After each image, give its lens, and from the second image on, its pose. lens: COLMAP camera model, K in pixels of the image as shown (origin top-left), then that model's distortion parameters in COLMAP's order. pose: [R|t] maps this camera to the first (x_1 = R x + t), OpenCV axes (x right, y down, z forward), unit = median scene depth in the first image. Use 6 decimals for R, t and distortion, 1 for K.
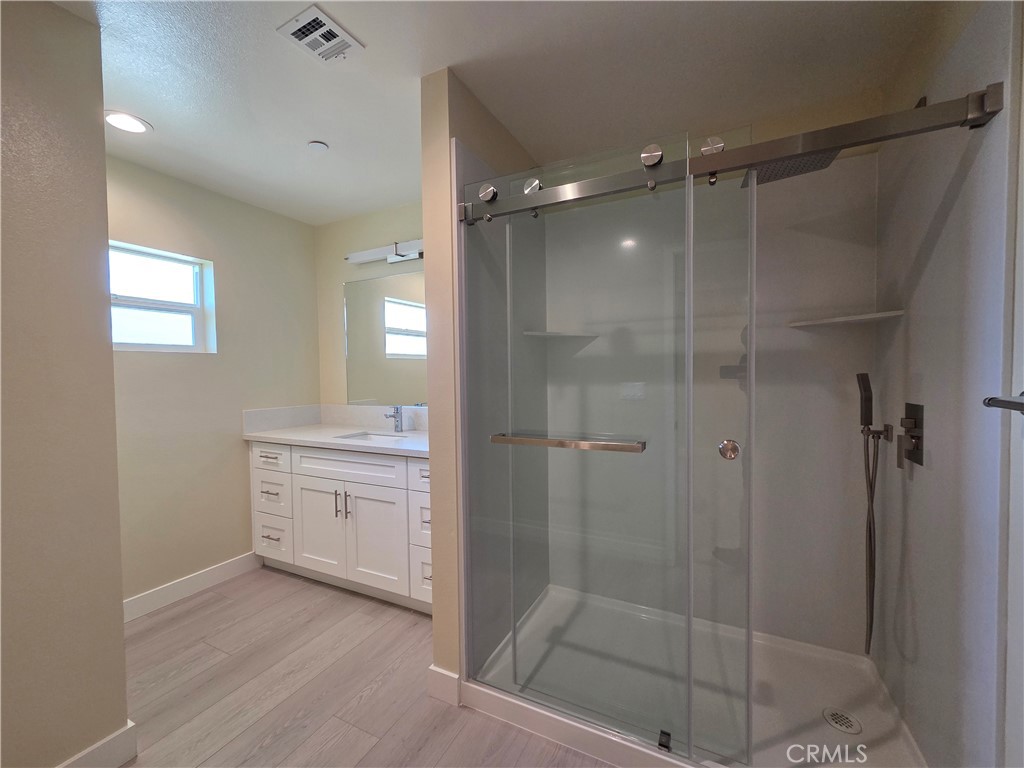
lens RADIAL K [[419.5, 0, 512.0], [0, 419.5, 384.0], [0, 0, 1]] dist [0.004102, 0.000113]
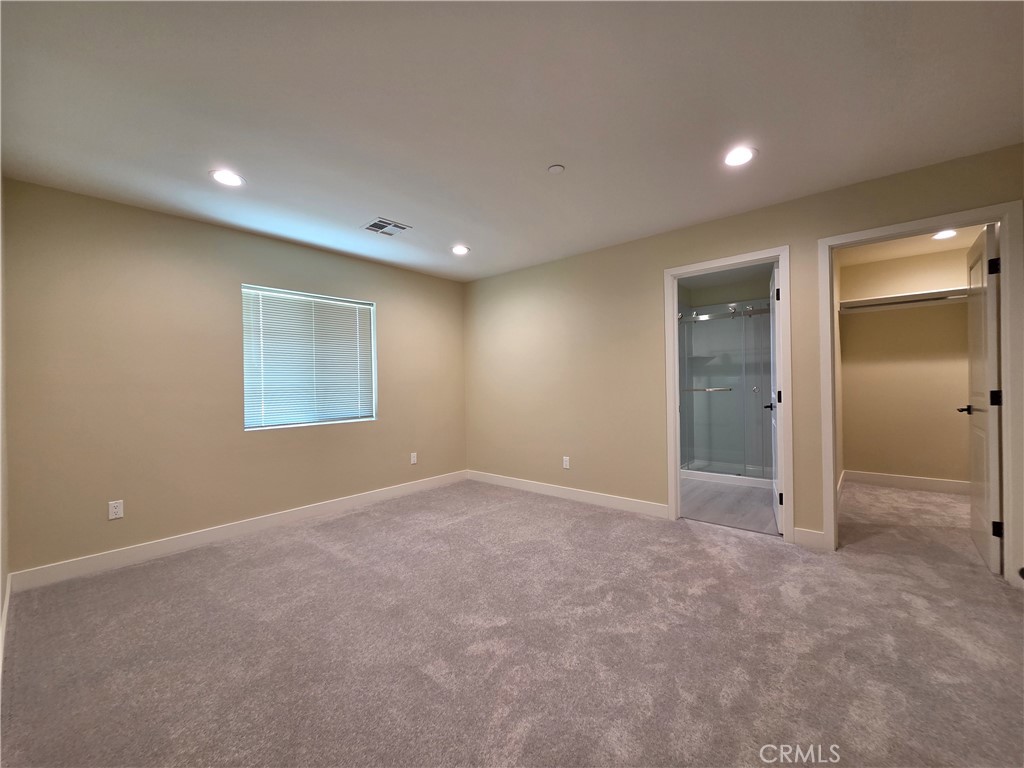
lens RADIAL K [[419.5, 0, 512.0], [0, 419.5, 384.0], [0, 0, 1]] dist [0.004102, 0.000113]
pose [[0.965003, -0.003672, -0.262213, -0.324465], [-0.003453, 0.999637, -0.026704, 0.124721], [0.262216, 0.026675, 0.964640, -1.820334]]
